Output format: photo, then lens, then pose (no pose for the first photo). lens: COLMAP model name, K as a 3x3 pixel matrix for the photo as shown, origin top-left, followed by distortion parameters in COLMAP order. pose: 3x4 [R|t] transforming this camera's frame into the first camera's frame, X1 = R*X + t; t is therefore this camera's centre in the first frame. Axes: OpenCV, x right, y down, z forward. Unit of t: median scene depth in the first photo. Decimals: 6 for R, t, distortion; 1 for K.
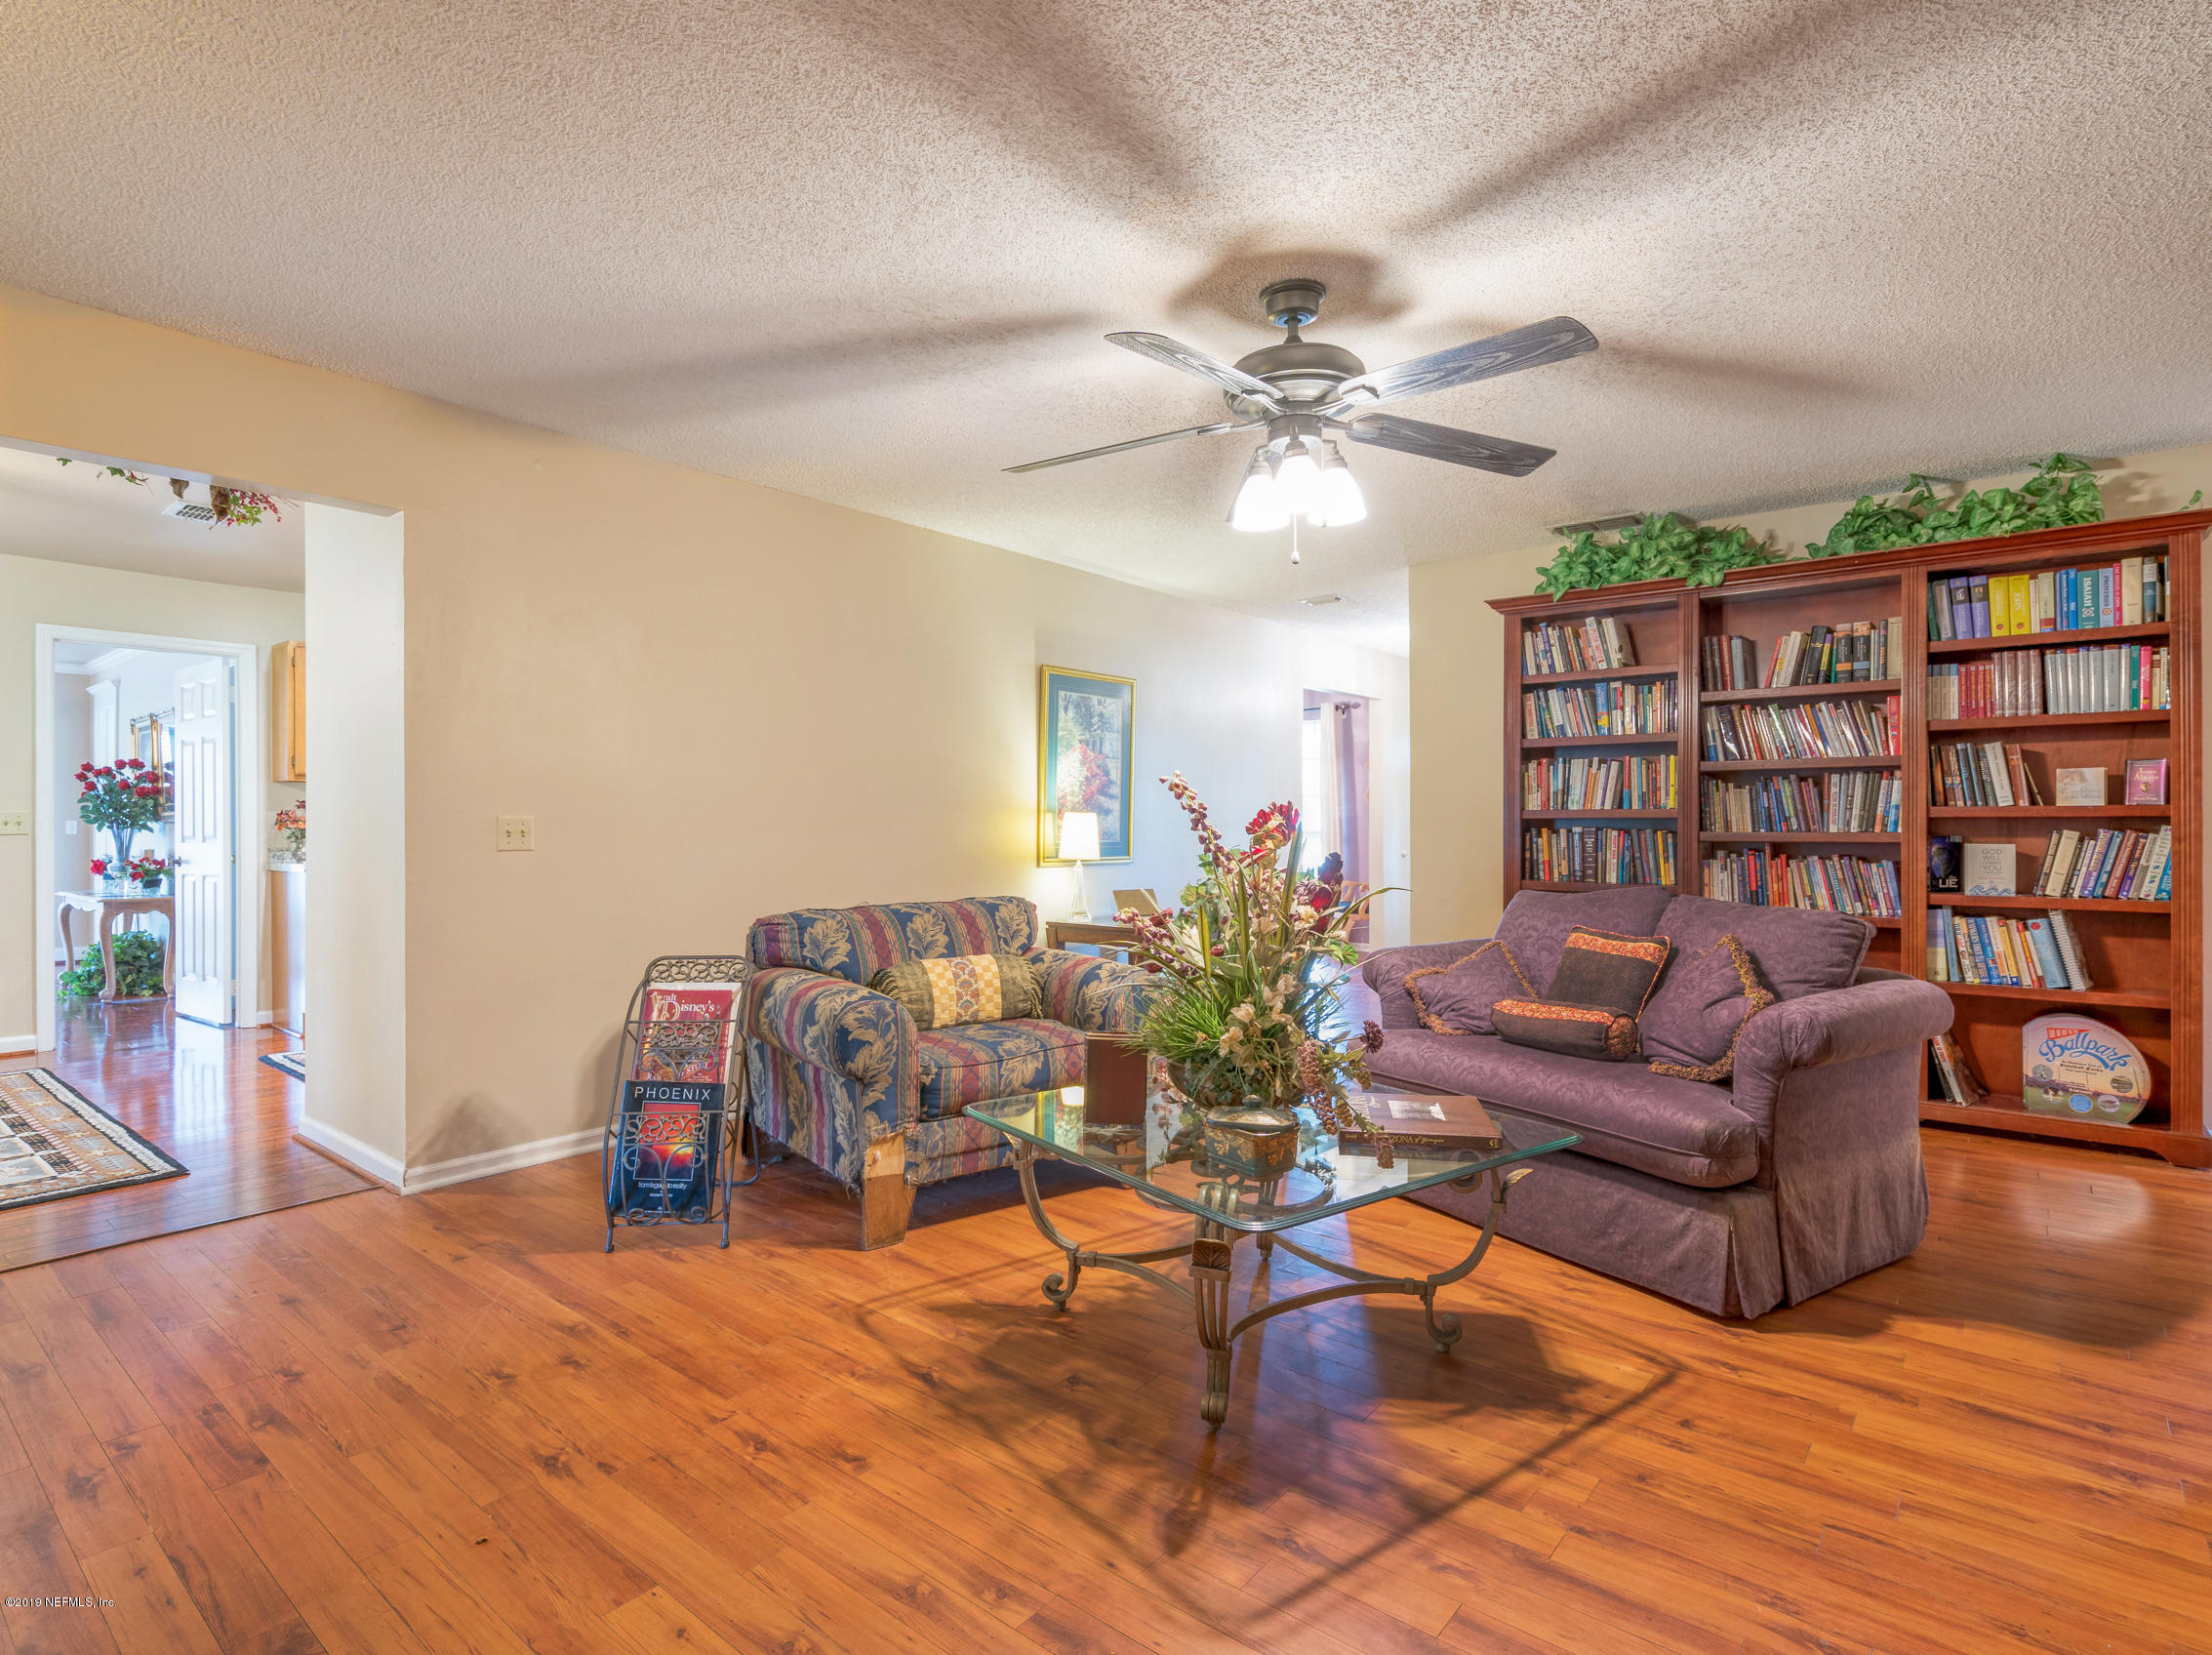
lens RADIAL K [[1138.2, 0, 1094.5], [0, 1138.2, 823.0], [0, 0, 1]] dist [0.017069, 0.000388]
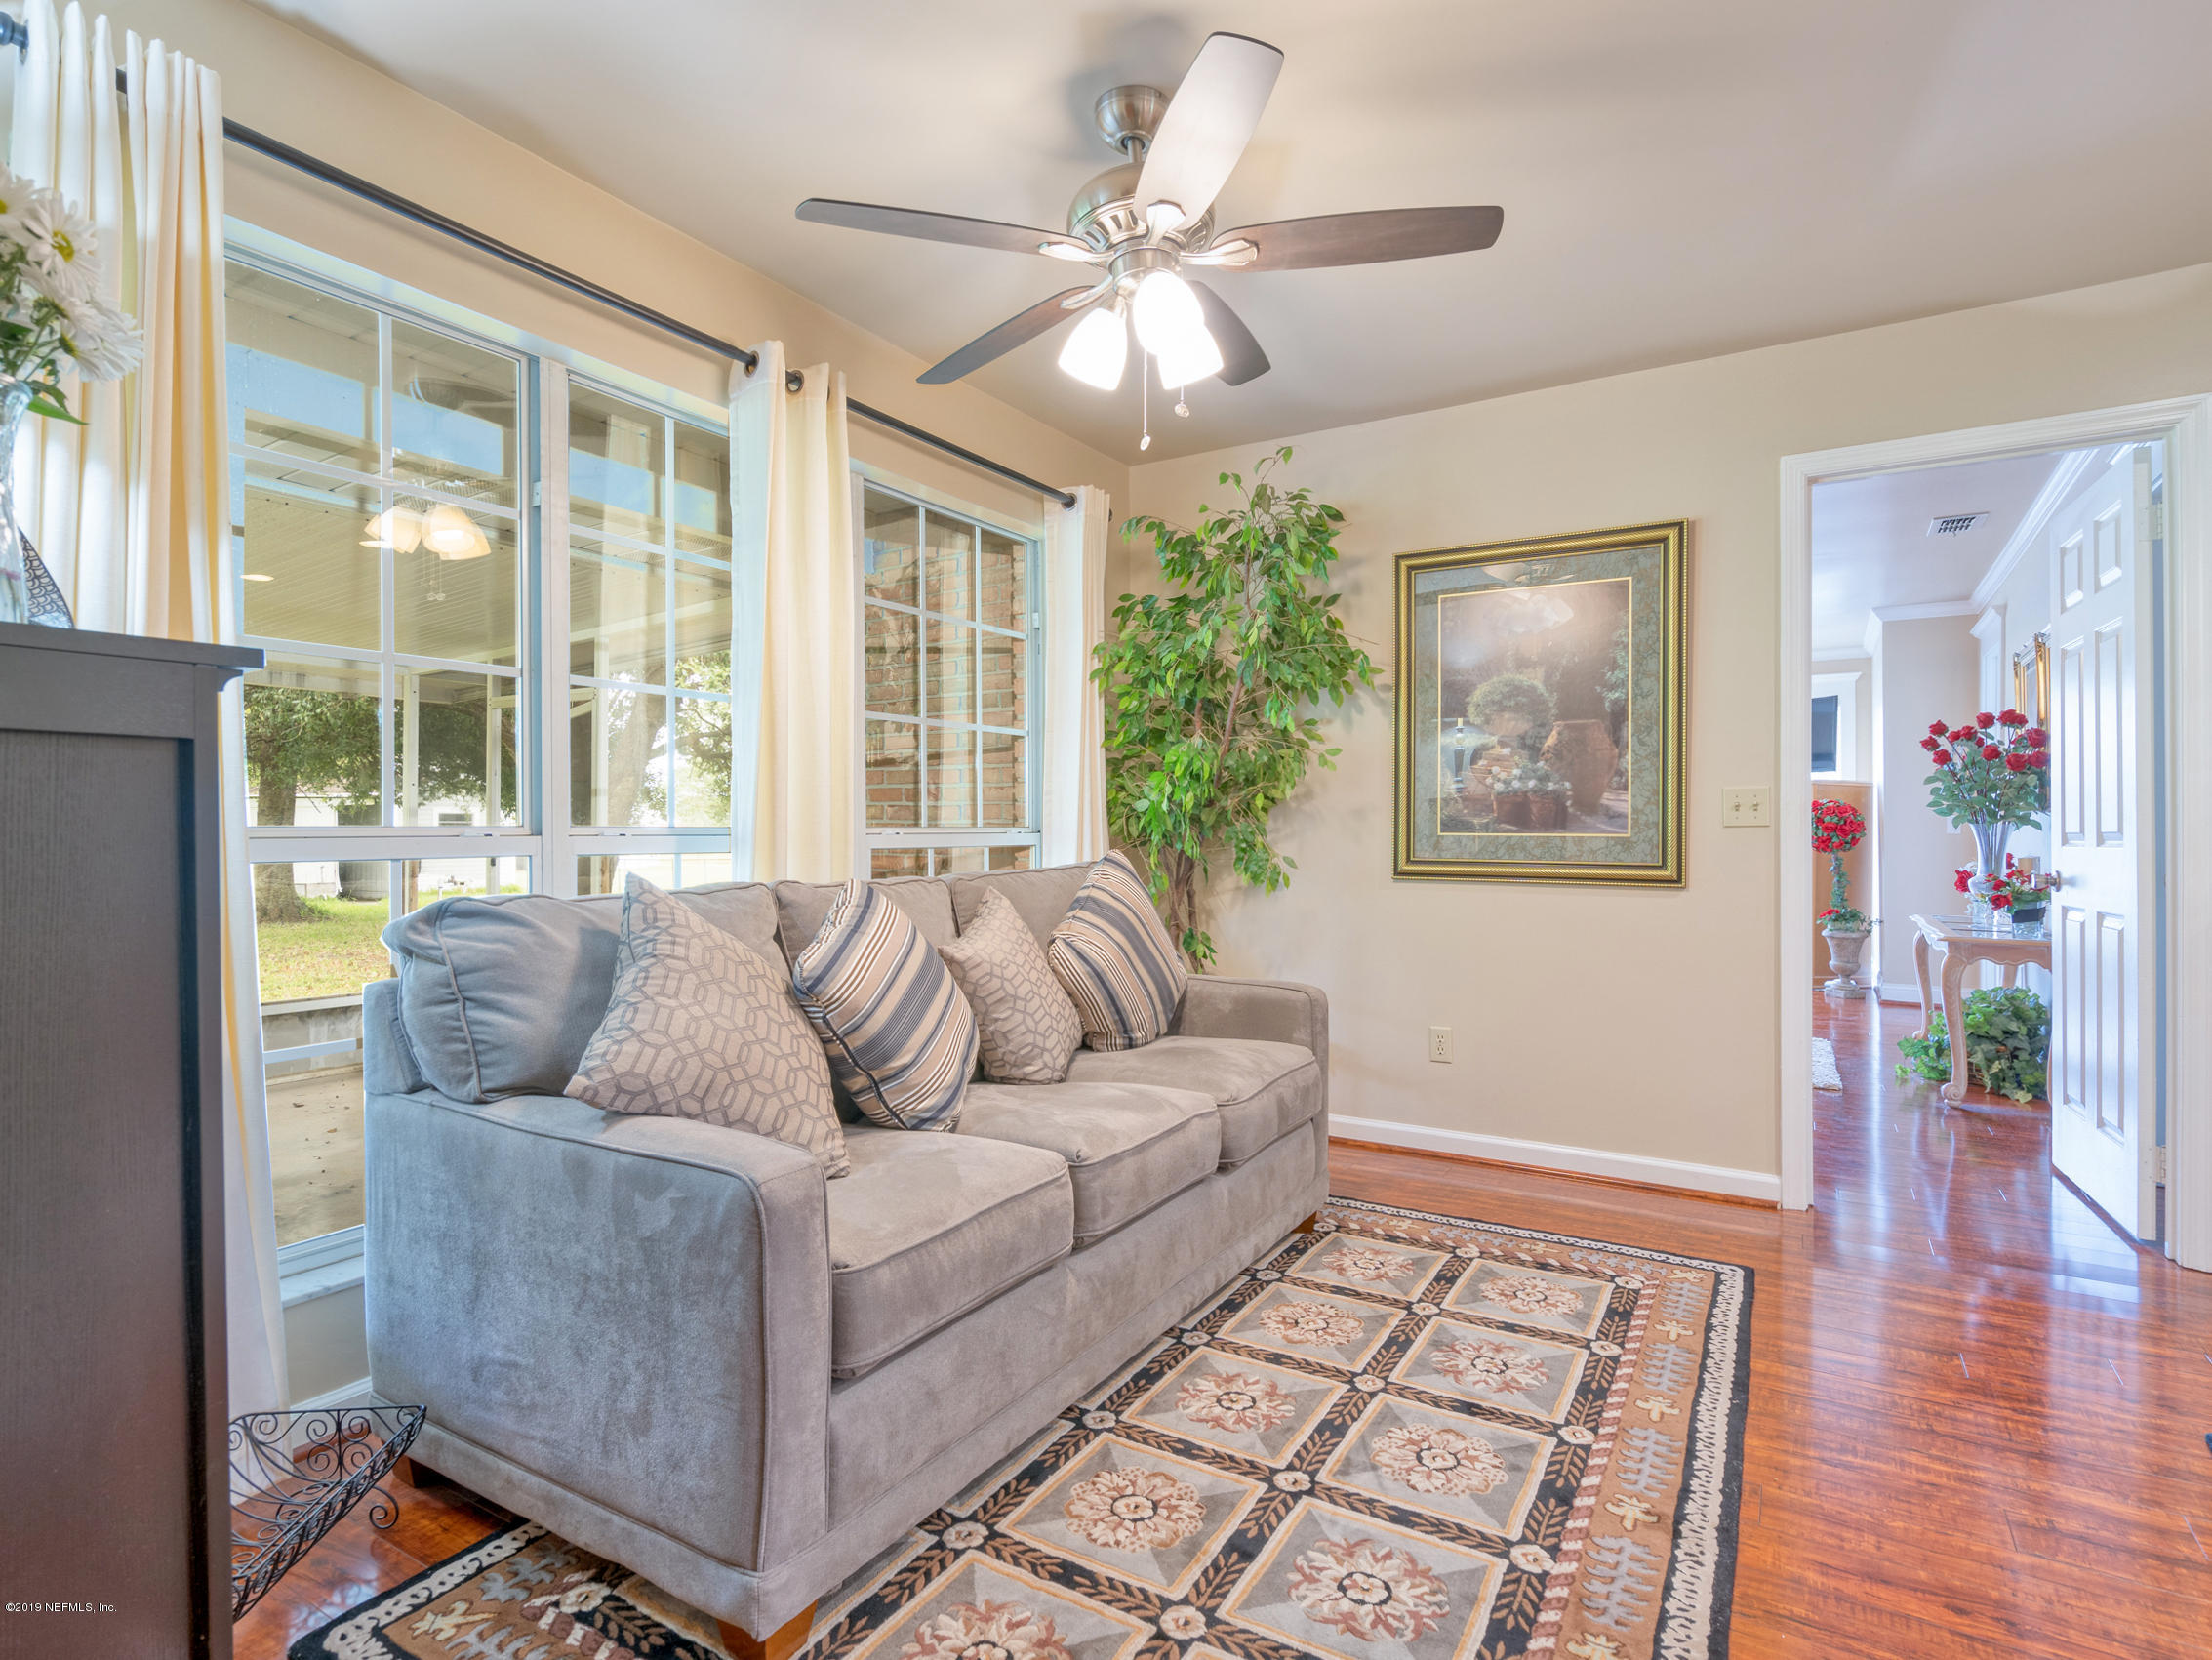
lens RADIAL K [[1138.2, 0, 1094.5], [0, 1138.2, 825.5], [0, 0, 1]] dist [0.017069, 0.000388]
pose [[0.148246, 0.000157, -0.988951, -0.301479], [-0.002420, 0.999997, -0.000204, 0.007917], [0.988948, 0.002424, 0.148245, 0.432505]]
